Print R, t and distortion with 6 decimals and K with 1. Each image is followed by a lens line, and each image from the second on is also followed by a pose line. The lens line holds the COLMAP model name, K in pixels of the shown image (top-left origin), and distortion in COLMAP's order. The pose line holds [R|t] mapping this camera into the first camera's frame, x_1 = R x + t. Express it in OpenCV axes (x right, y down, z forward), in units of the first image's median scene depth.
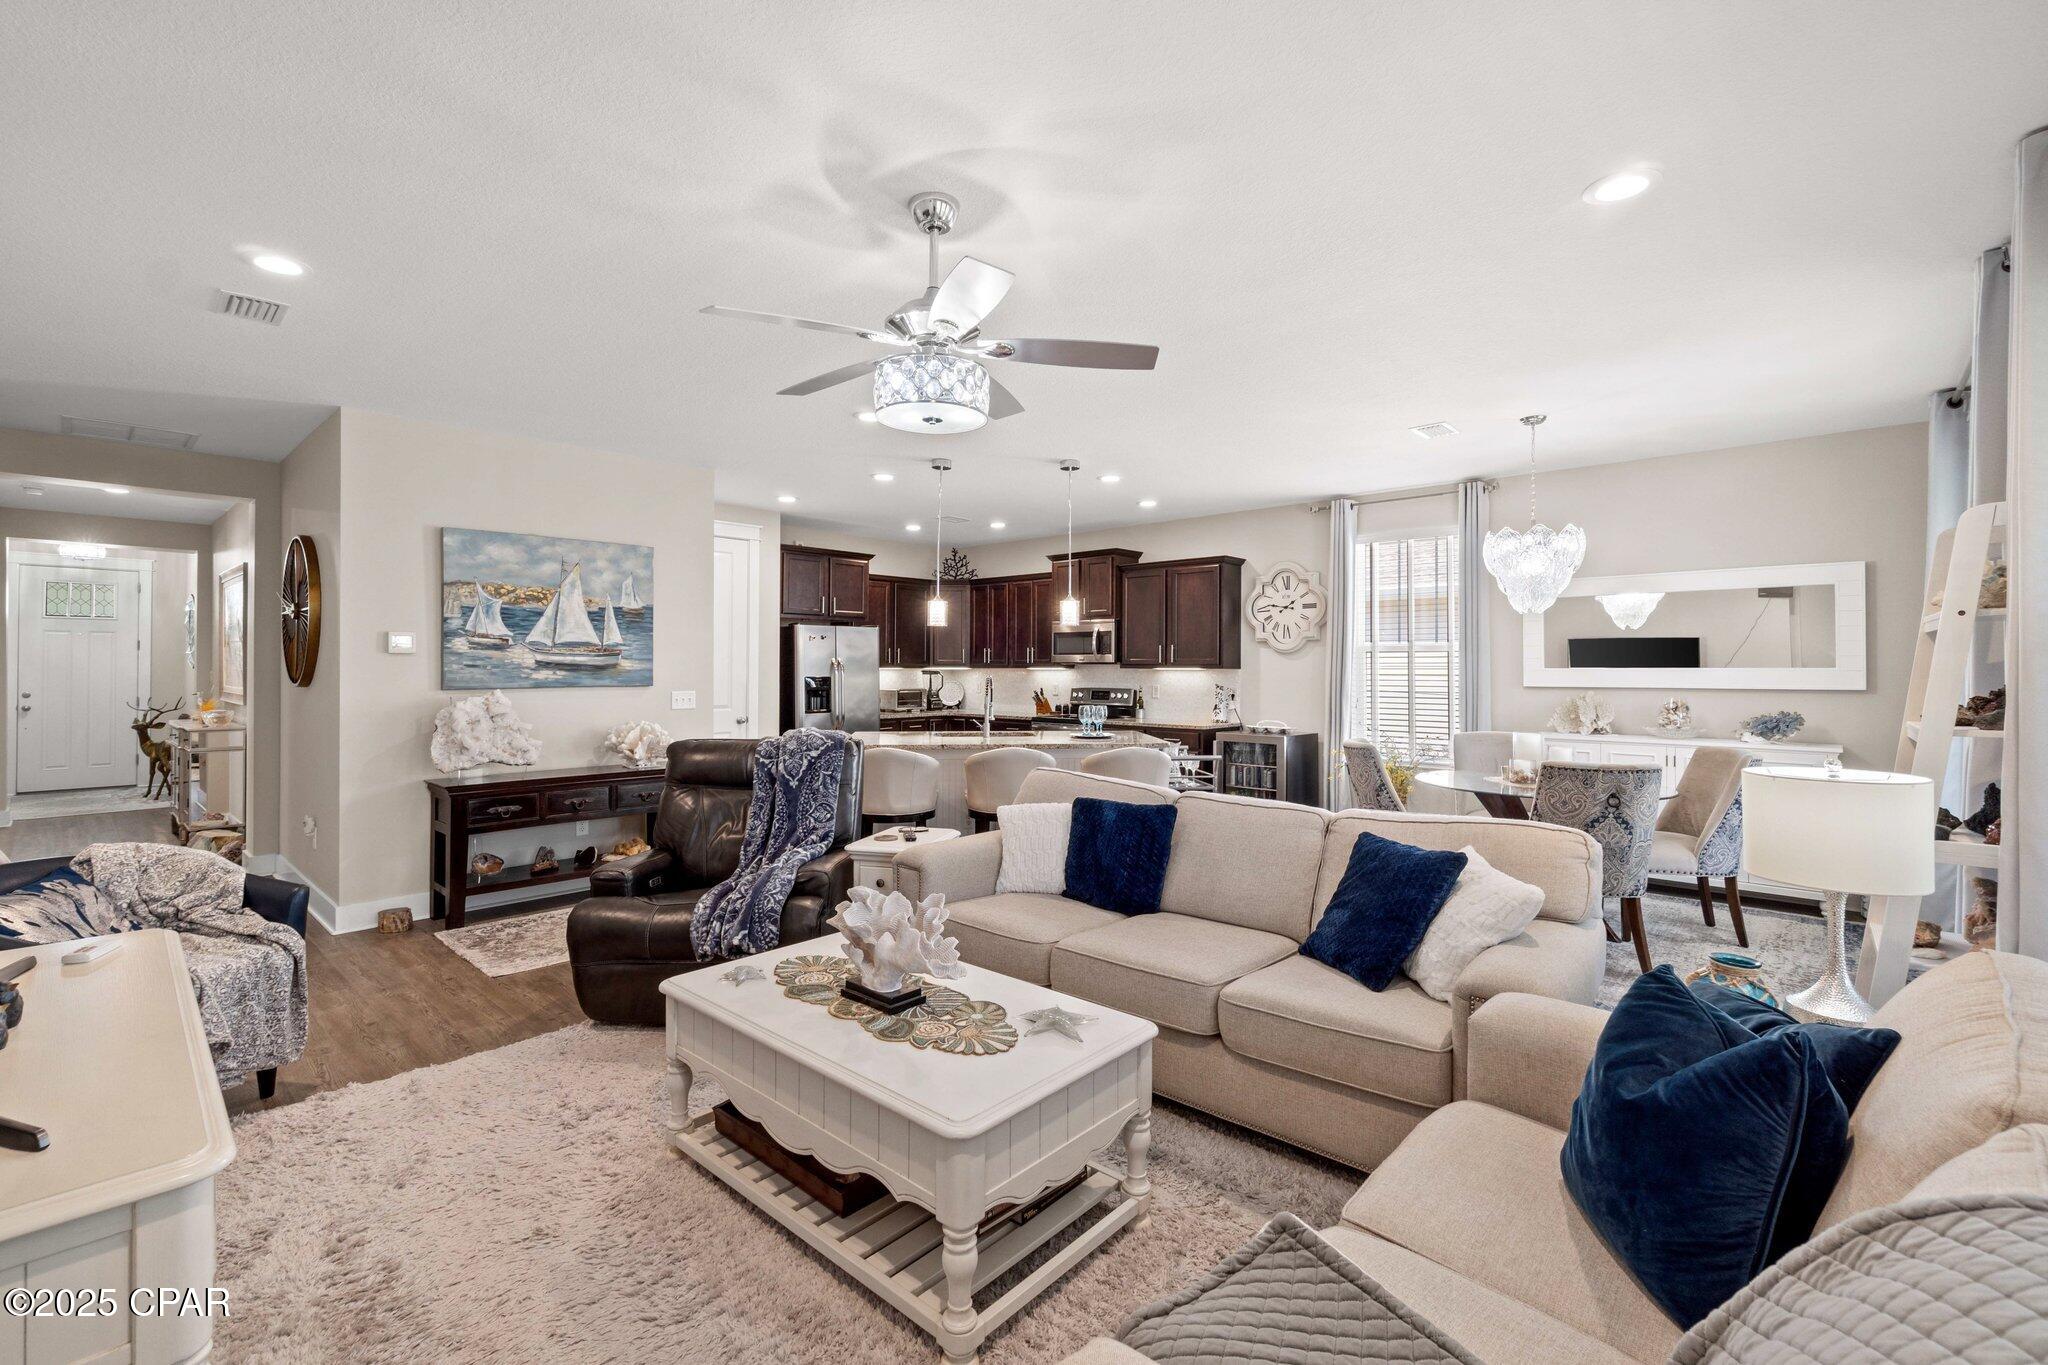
lens RADIAL K [[889.7, 0, 1012.6], [0, 889.7, 660.5], [0, 0, 1]] dist [-0.002521, -0.000186]
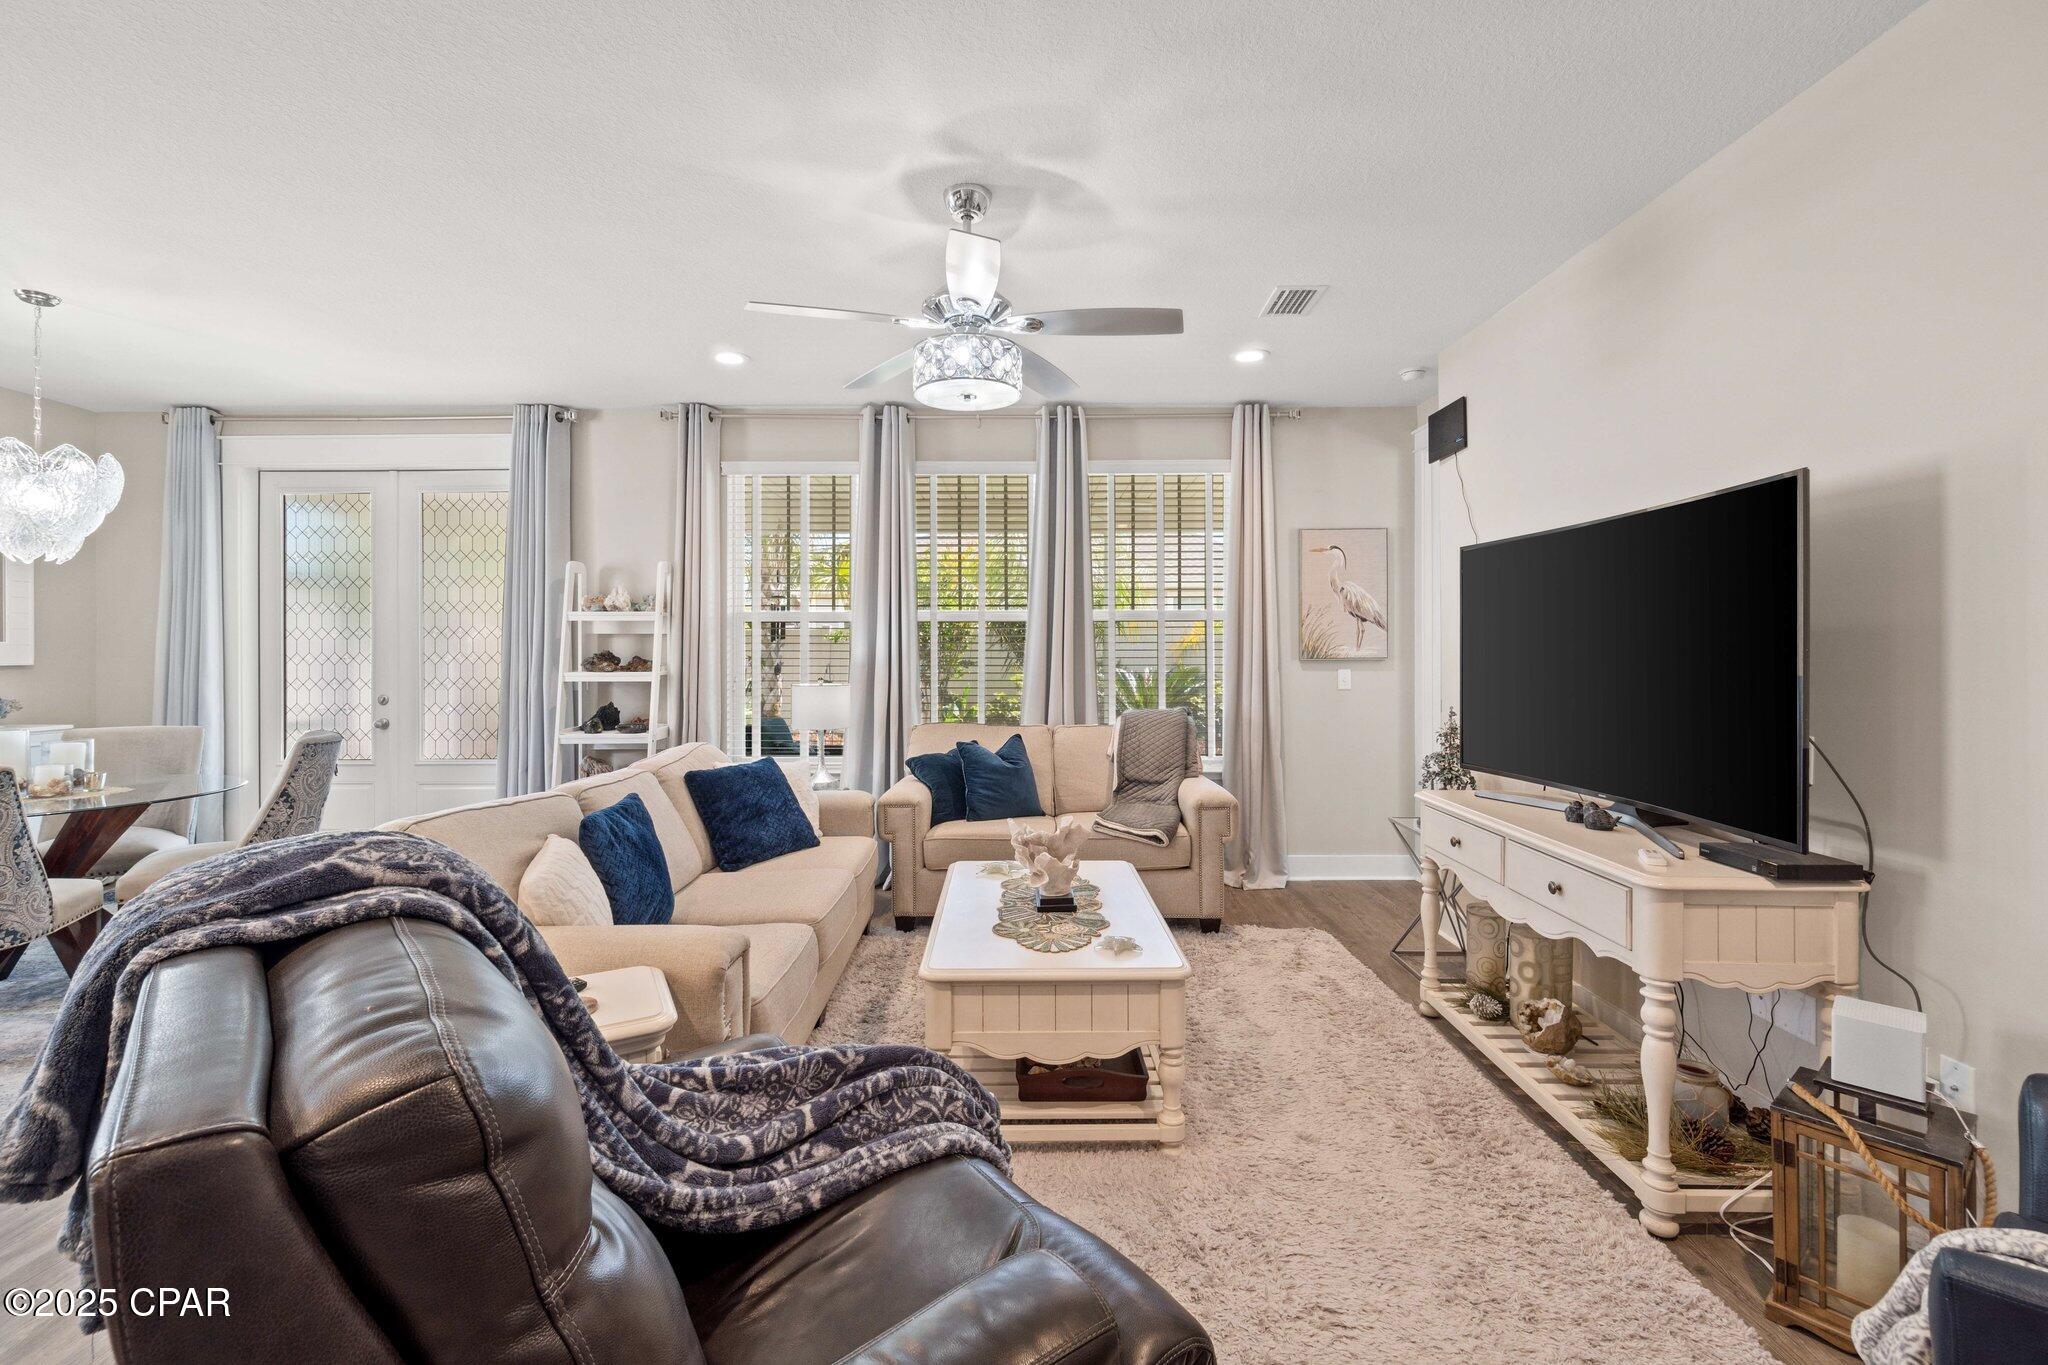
lens RADIAL K [[896.7, 0, 1015.9], [0, 896.7, 649.3], [0, 0, 1]] dist [0.000718, -0.000624]
pose [[-0.676397, -0.000620, 0.736537, -0.324473], [-0.004487, 0.999985, -0.003279, 0.010555], [-0.736524, -0.005523, -0.676389, 0.597122]]
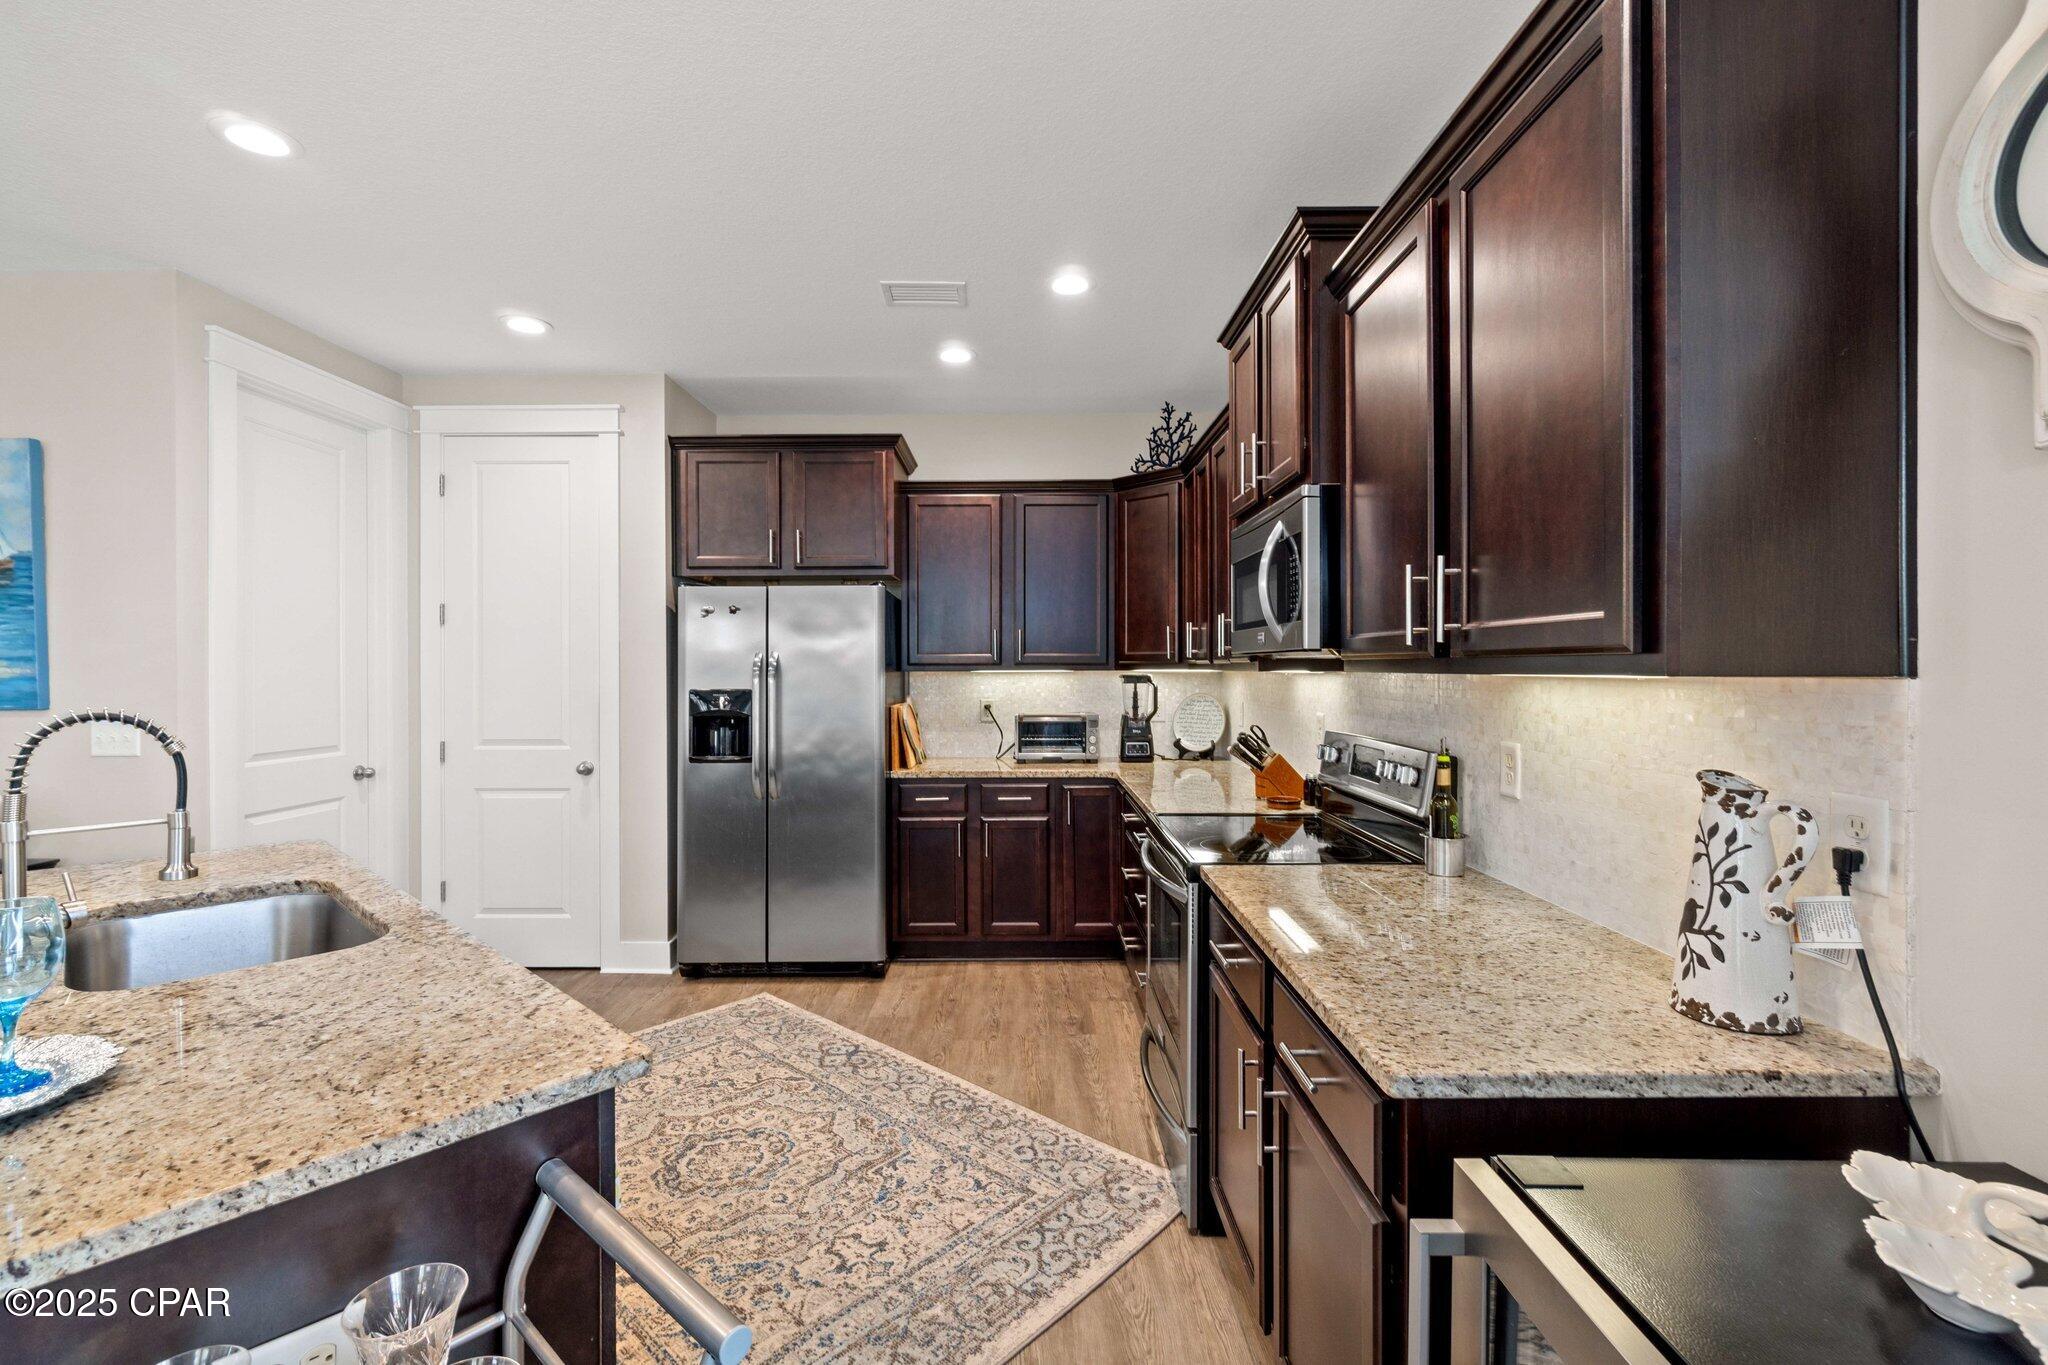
lens RADIAL K [[881.0, 0, 1022.0], [0, 881.0, 673.4], [0, 0, 1]] dist [-0.002046, -0.000278]
pose [[0.678649, 0.000426, -0.734462, 0.277970], [0.009724, 0.999907, 0.009565, 0.006857], [0.734398, -0.013633, 0.678582, 0.854645]]
